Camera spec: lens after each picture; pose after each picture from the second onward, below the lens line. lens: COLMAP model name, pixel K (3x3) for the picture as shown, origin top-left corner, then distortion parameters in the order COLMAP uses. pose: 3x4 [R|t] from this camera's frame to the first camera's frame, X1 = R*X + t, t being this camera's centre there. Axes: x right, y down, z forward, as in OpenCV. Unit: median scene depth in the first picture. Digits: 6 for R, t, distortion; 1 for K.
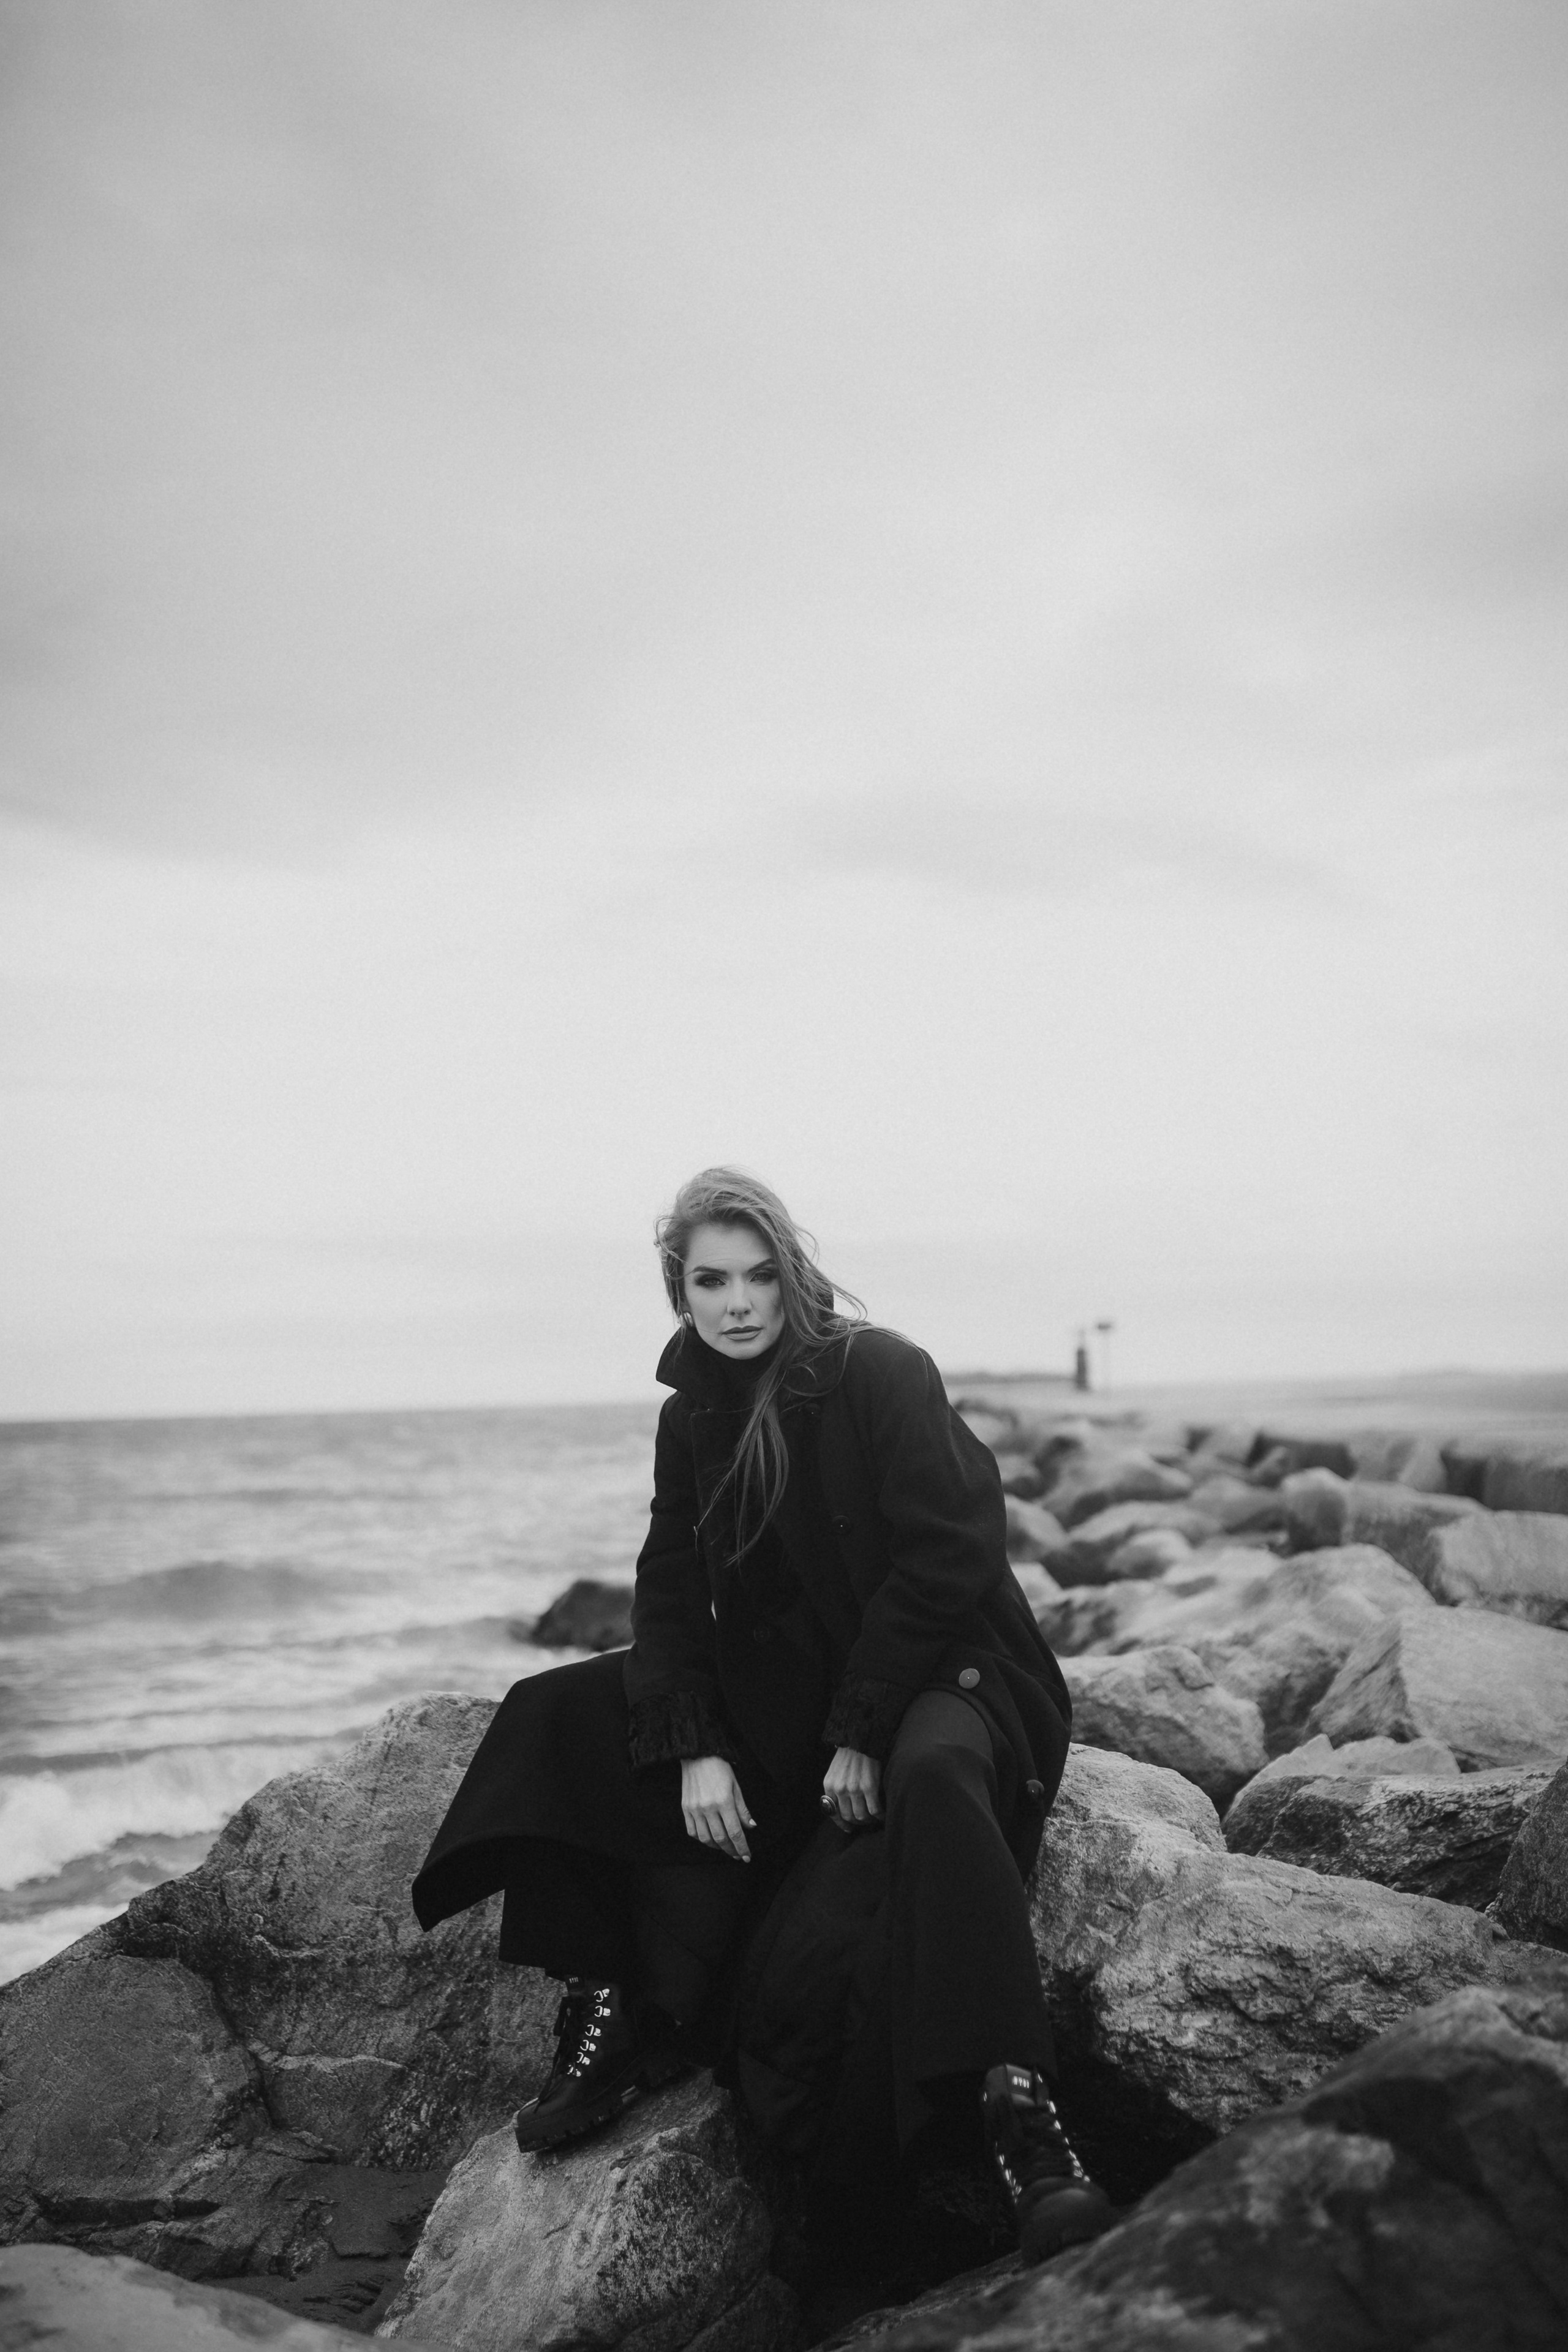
lens RADIAL K [[2330.6, 0, 787.0], [0, 2330.6, 1171.2], [0, 0, 1]] dist [-0.049636, 0.000000]
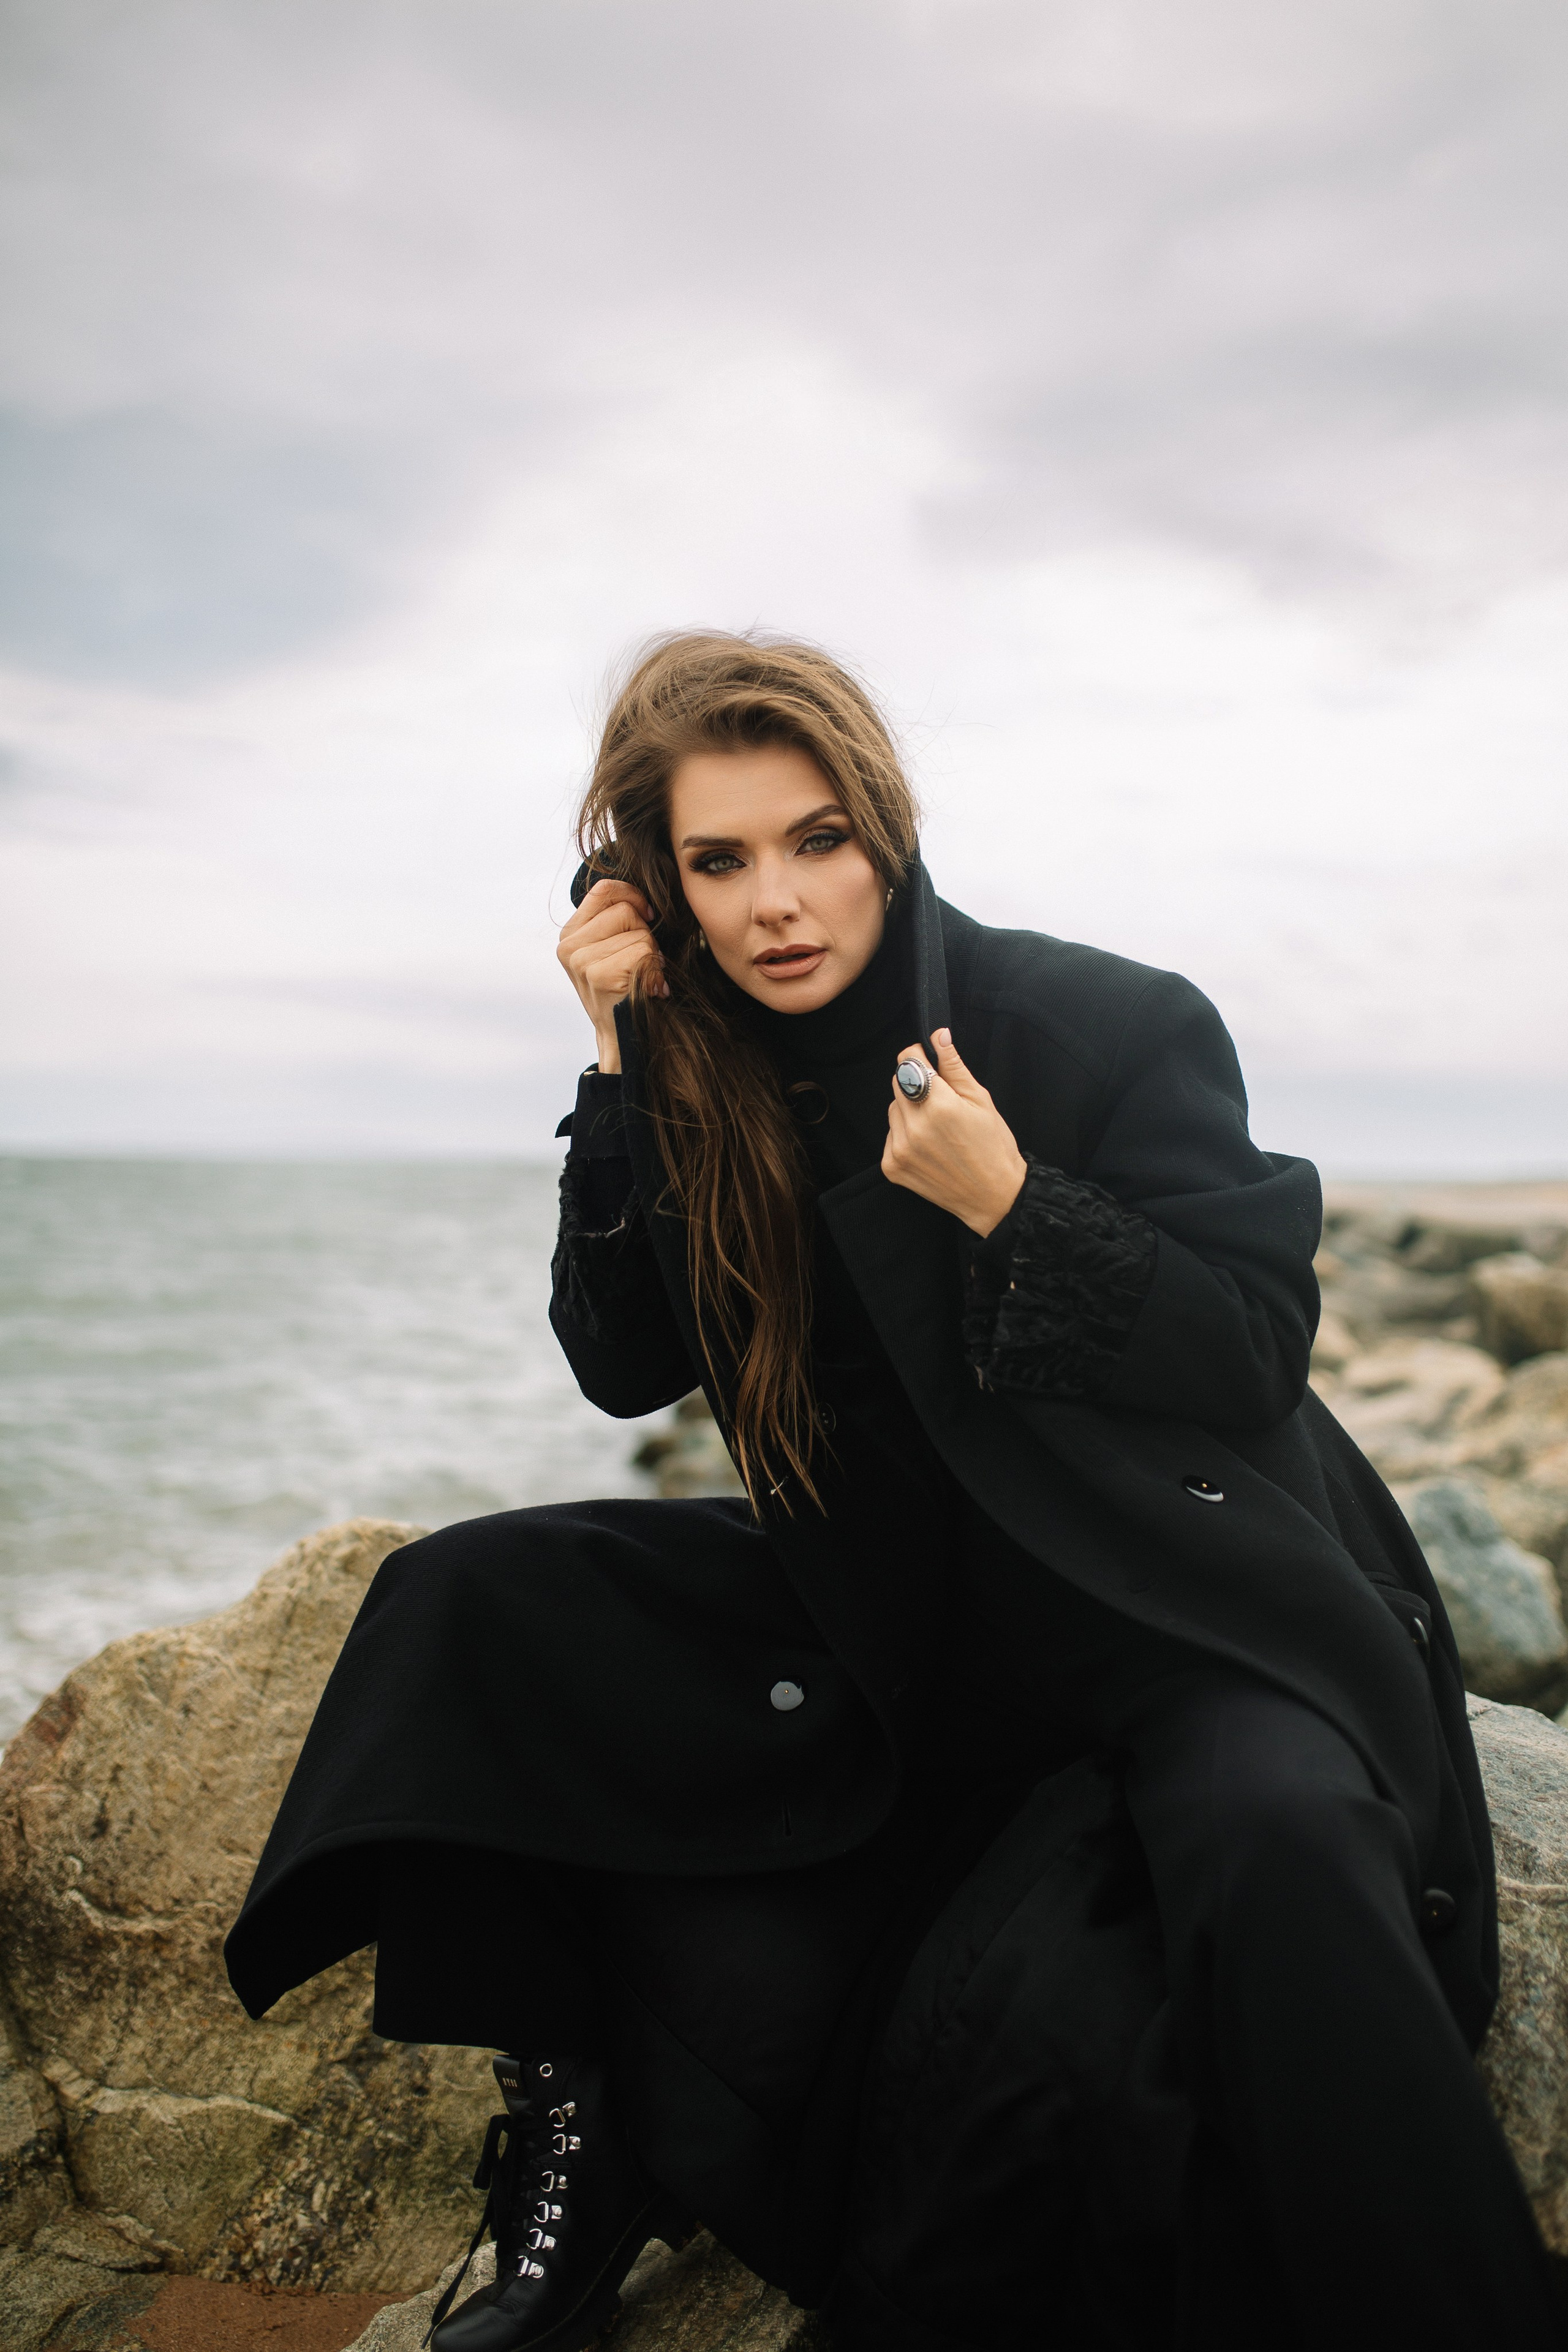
lens RADIAL K [[2330.6, 0, 783.0], [0, 2330.6, 1176.6], [0, 0, 1]] dist [-0.049636, 0.000000]
pose [[0.997855, 0.050201, -0.042005, -0.020764], [-0.045653, 0.993634, 0.102990, 0.066220], [0.046908, -0.100851, 0.993795, 0.412737]]
